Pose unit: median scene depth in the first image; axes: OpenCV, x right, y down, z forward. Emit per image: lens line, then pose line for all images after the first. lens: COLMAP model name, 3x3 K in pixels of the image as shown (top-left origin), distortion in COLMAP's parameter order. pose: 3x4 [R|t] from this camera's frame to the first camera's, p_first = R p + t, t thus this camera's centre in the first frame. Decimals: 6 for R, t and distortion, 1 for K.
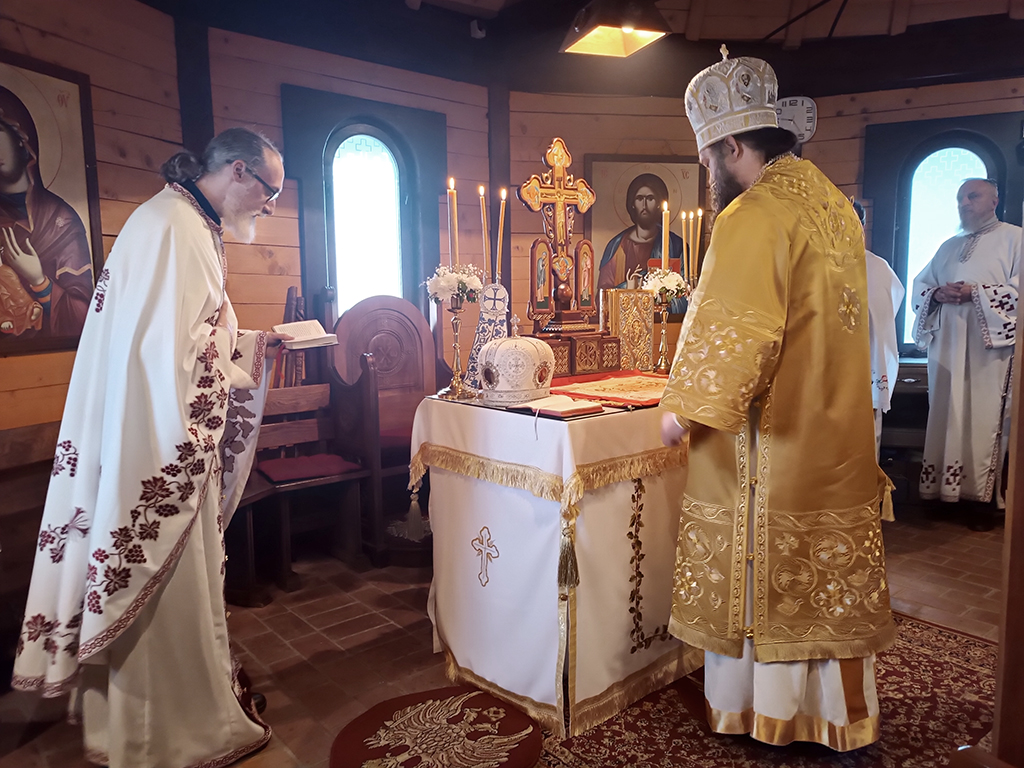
lens RADIAL K [[660.0, 0, 513.7], [0, 660.0, 384.7], [0, 0, 1]] dist [-0.000163, 0.000015]
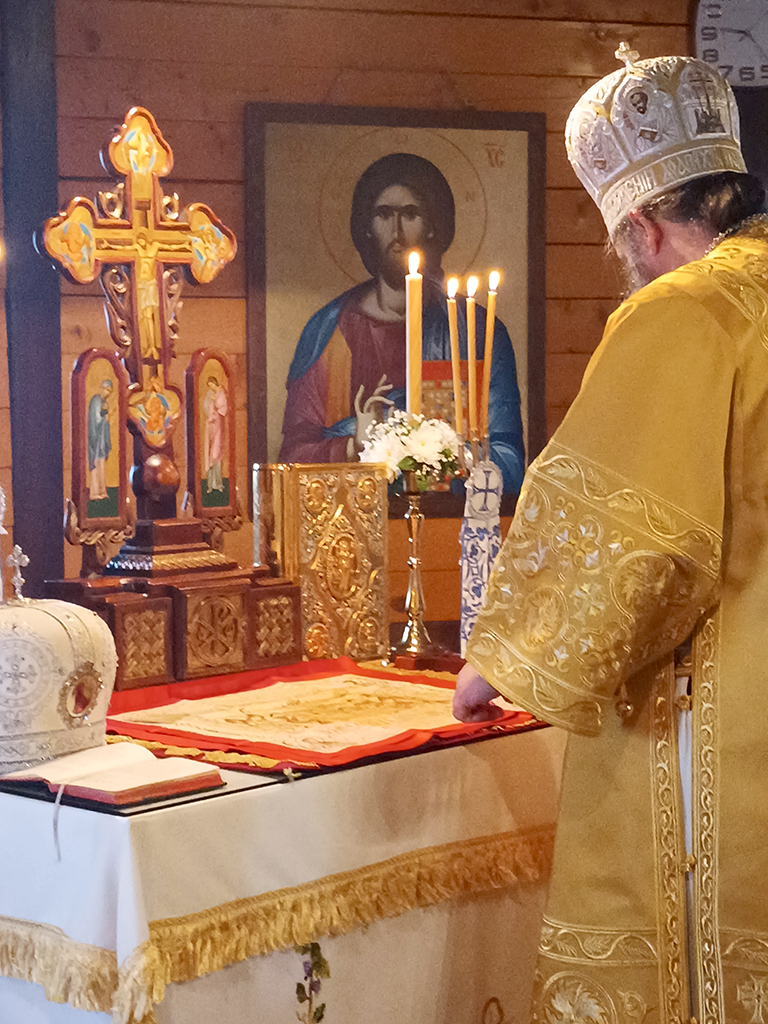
lens RADIAL K [[1784.4, 0, 381.8], [0, 1784.4, 509.7], [0, 0, 1]] dist [0.022110, 0.000000]
pose [[0.991729, -0.002743, 0.128319, 0.071955], [0.010635, 0.998090, -0.060862, -0.050488], [-0.127907, 0.061723, 0.989864, -0.112902]]
